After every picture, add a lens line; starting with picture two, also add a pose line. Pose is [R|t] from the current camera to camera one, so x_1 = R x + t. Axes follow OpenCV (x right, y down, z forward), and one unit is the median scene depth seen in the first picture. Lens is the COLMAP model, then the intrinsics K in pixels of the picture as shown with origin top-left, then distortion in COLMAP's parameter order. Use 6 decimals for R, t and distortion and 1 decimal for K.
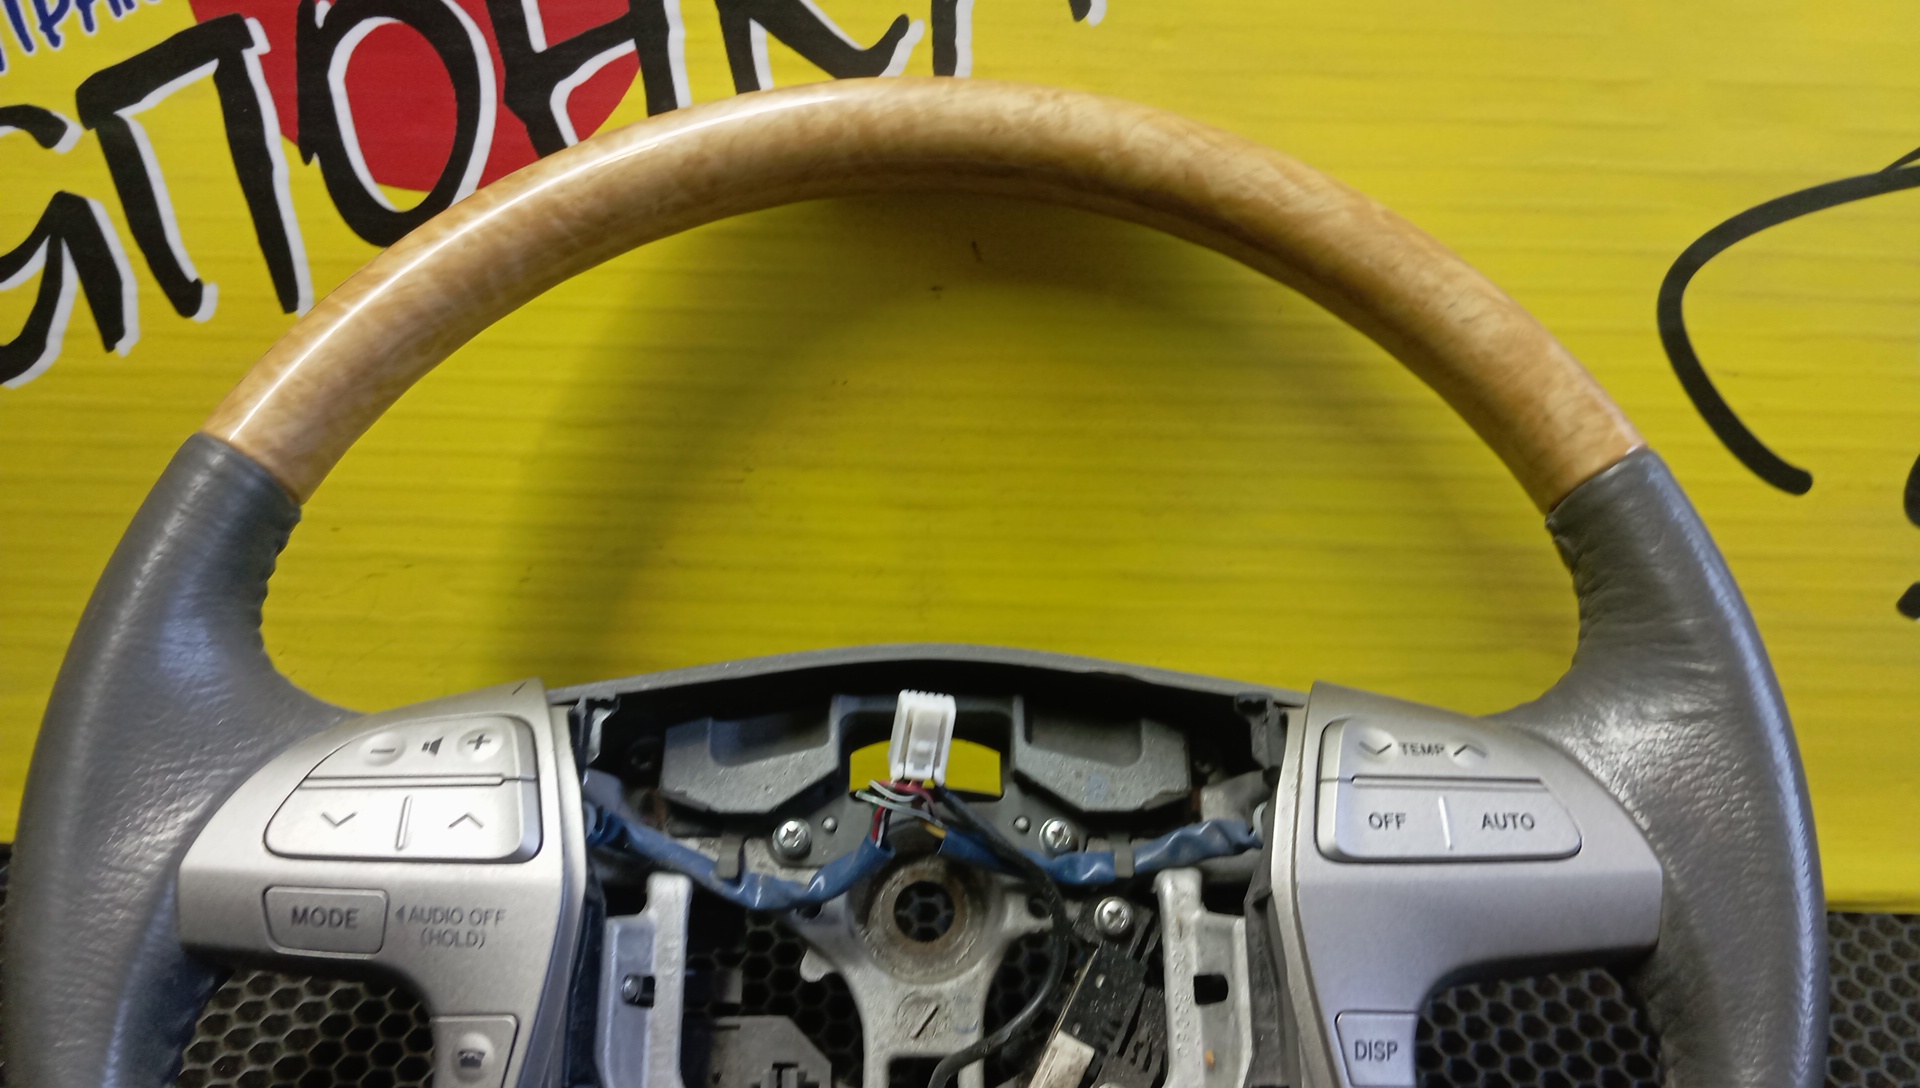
lens RADIAL K [[1629.6, 0, 967.9], [0, 1629.6, 536.3], [0, 0, 1]] dist [0.062324, -0.172991]
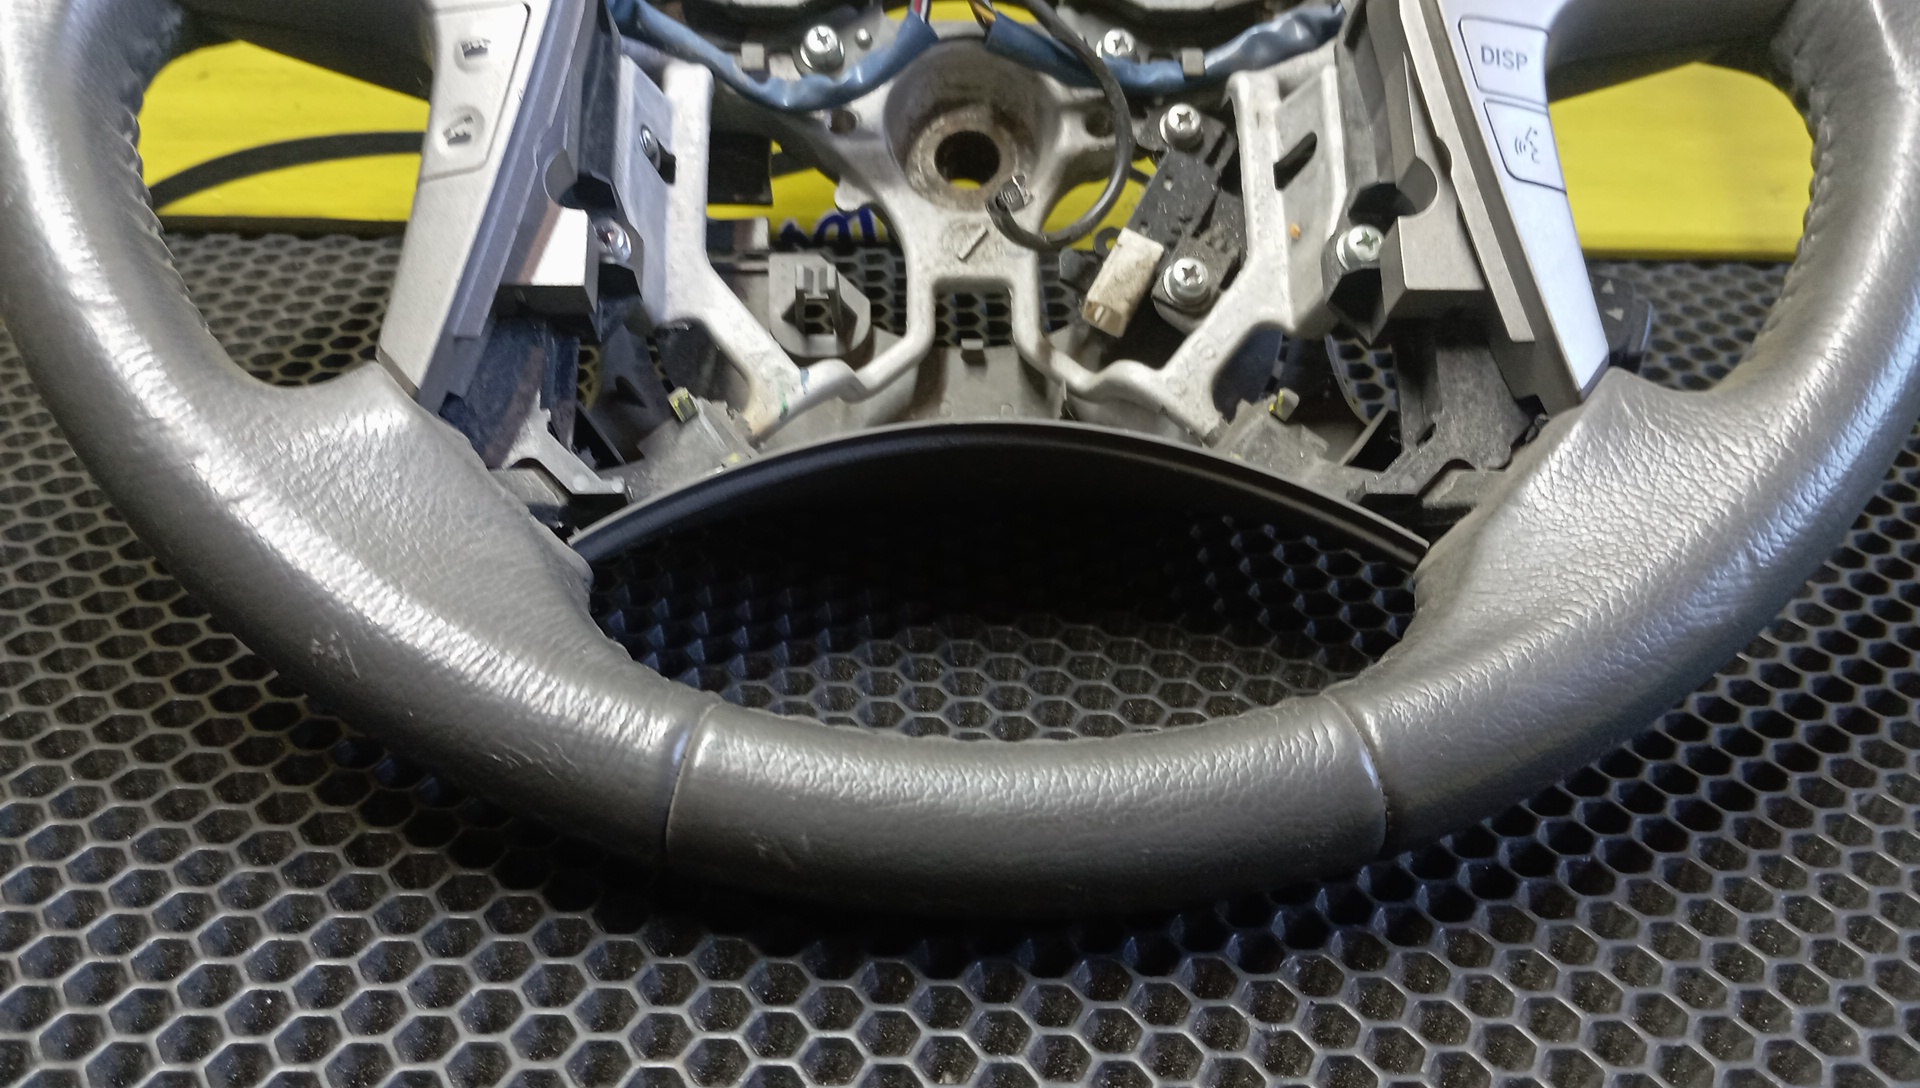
lens RADIAL K [[1629.6, 0, 969.4], [0, 1629.6, 581.0], [0, 0, 1]] dist [0.062324, -0.172991]
pose [[0.999791, -0.013699, 0.015145, -0.044702], [0.013018, 0.998937, 0.044218, 0.440644], [-0.015734, -0.044012, 0.998907, 0.088412]]
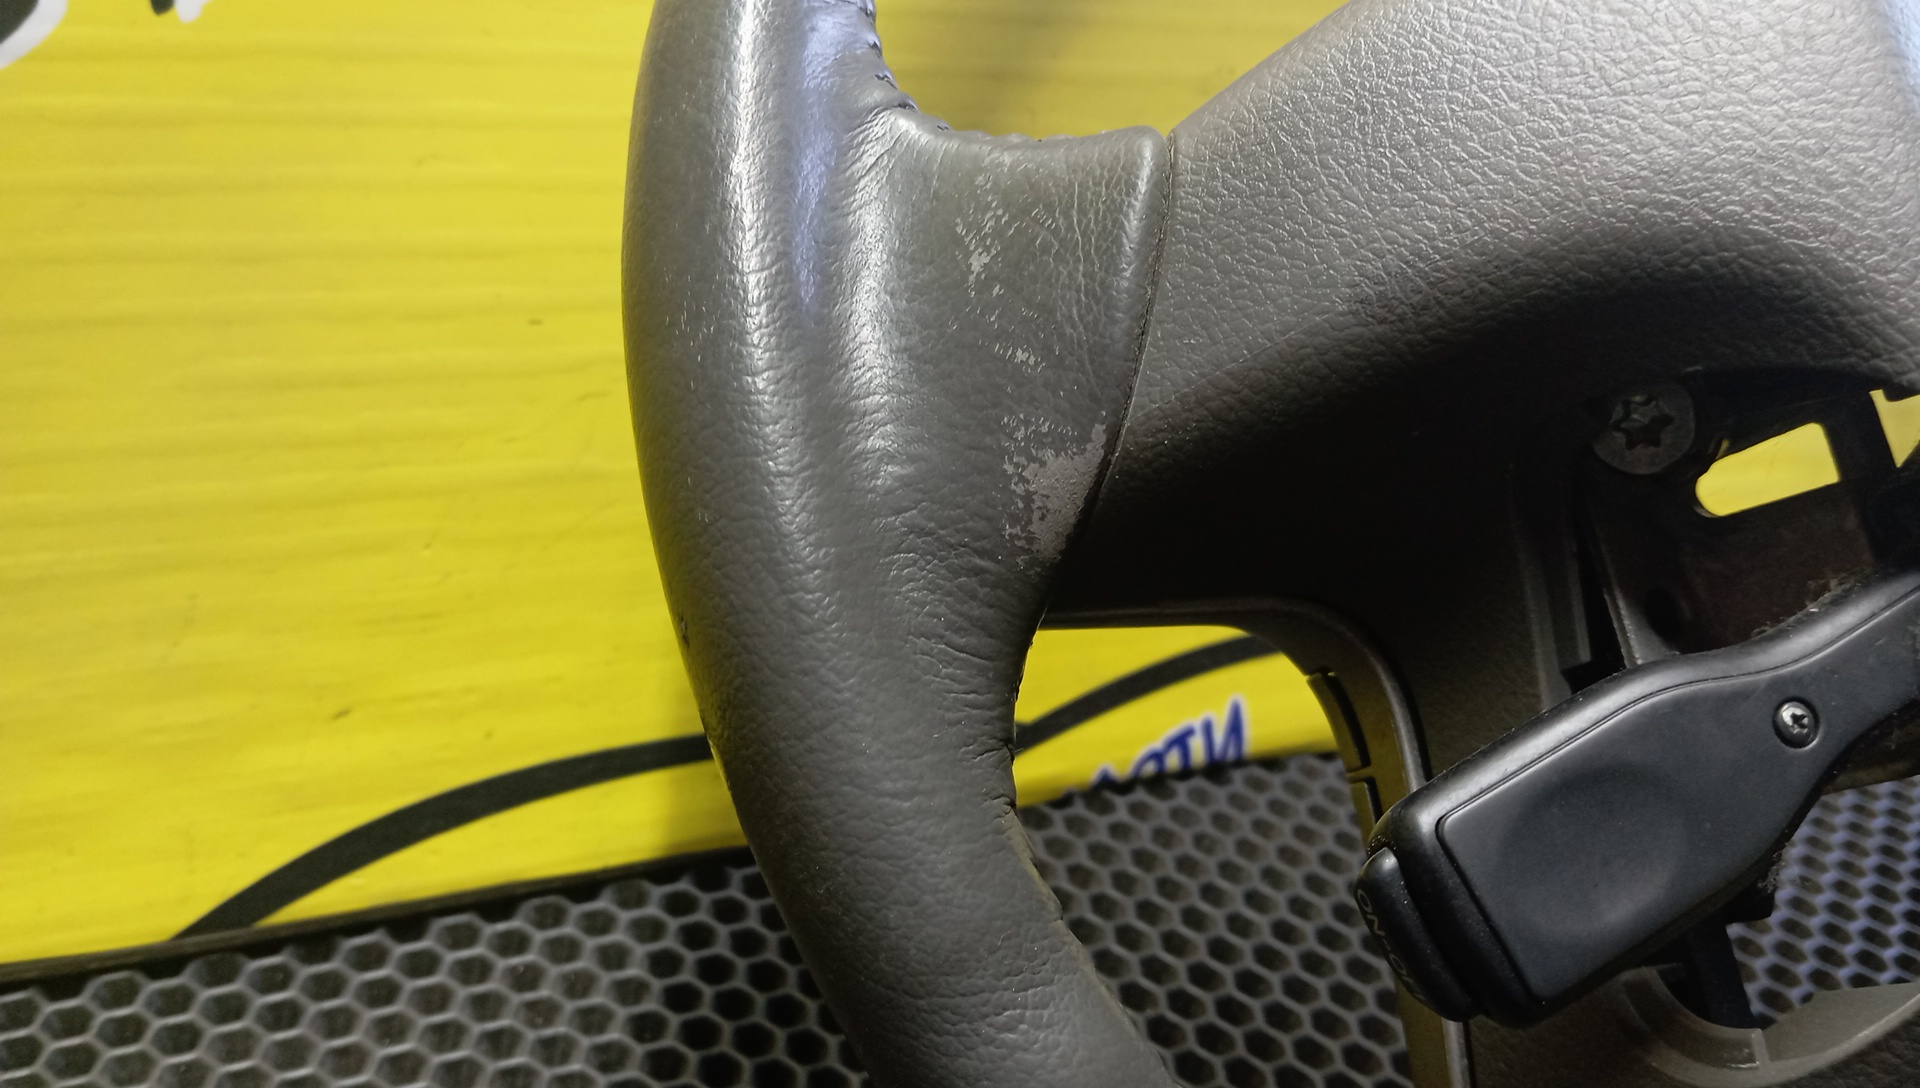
lens RADIAL K [[1629.6, 0, 949.1], [0, 1629.6, 528.1], [0, 0, 1]] dist [0.062324, -0.172991]
pose [[0.893958, -0.116090, 0.432854, -0.591522], [0.154336, 0.986533, -0.054159, 0.149475], [-0.420738, 0.115220, 0.899836, 0.423358]]
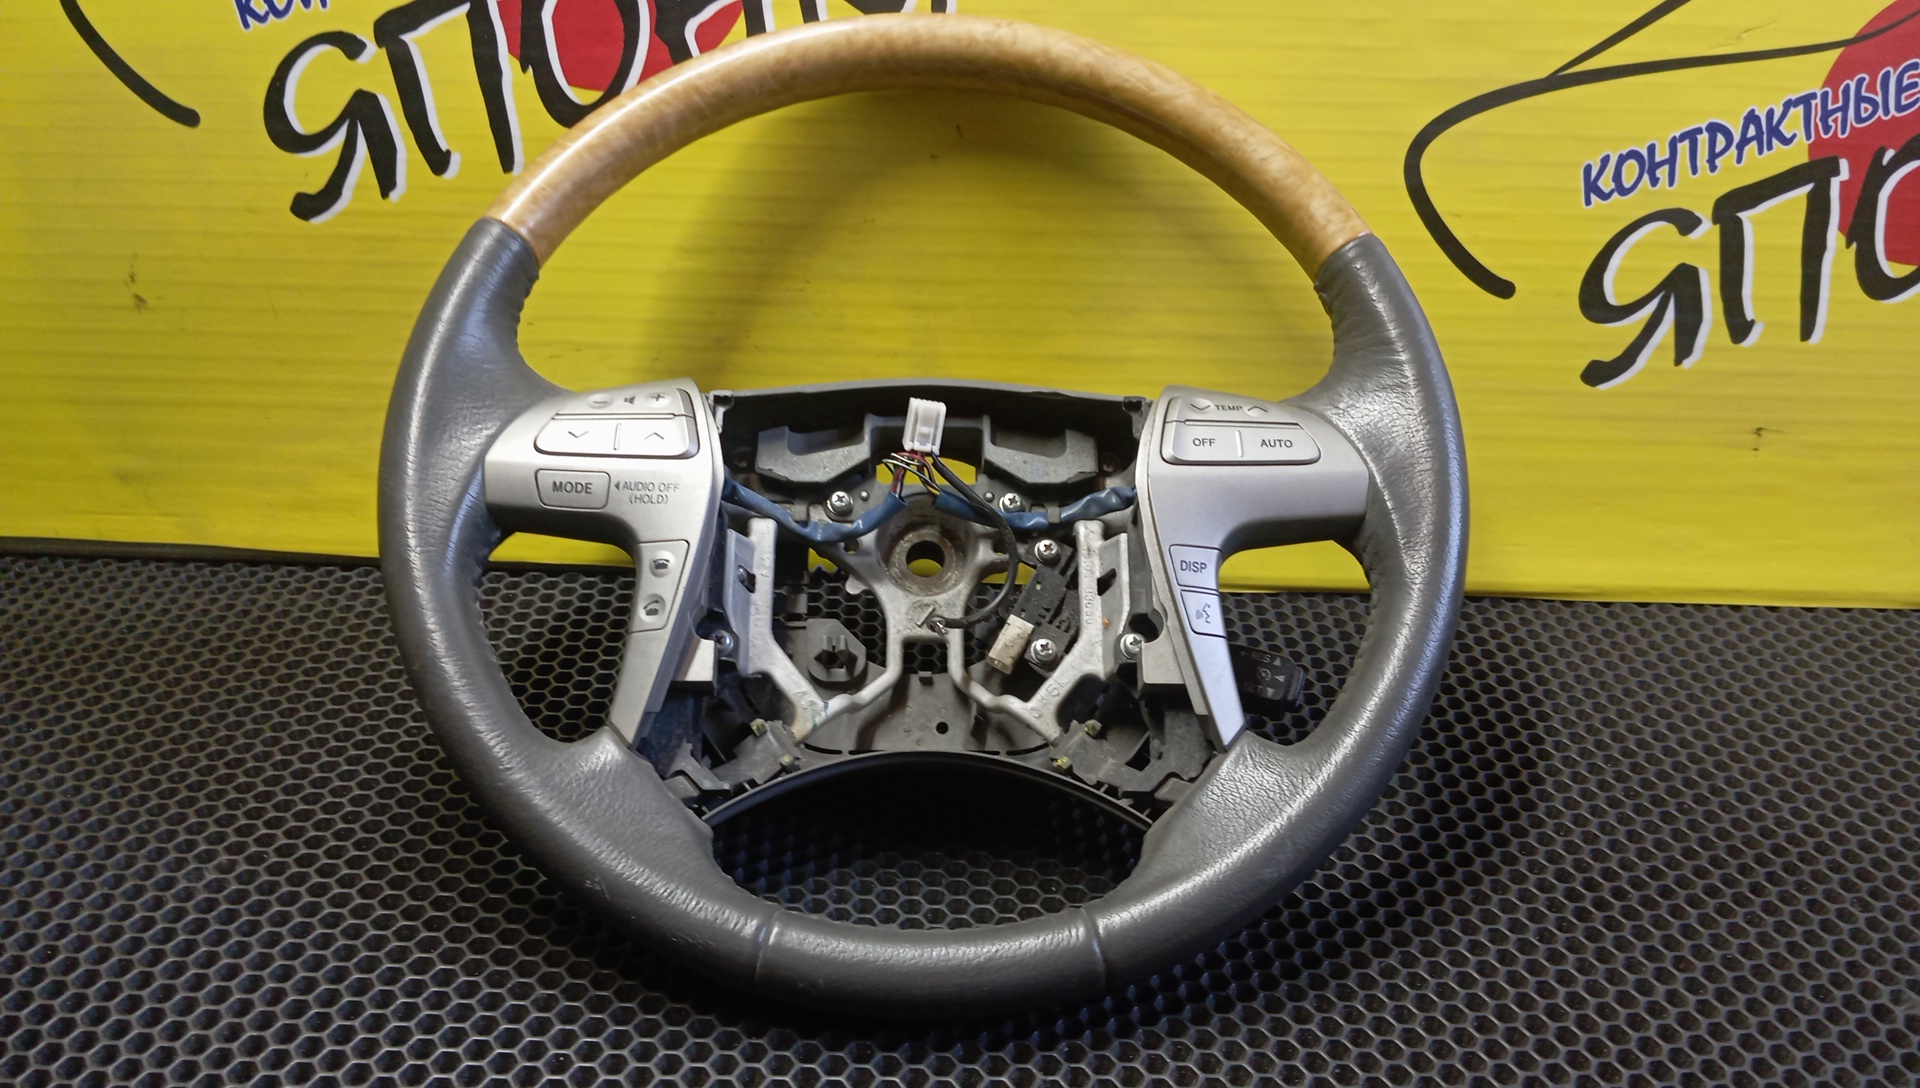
lens RADIAL K [[1629.6, 0, 979.5], [0, 1629.6, 539.8], [0, 0, 1]] dist [0.062324, -0.172991]
pose [[0.999947, -0.000919, 0.010289, 0.008450], [0.001232, 0.999537, -0.030410, 0.268904], [-0.010256, 0.030421, 0.999485, -0.549758]]
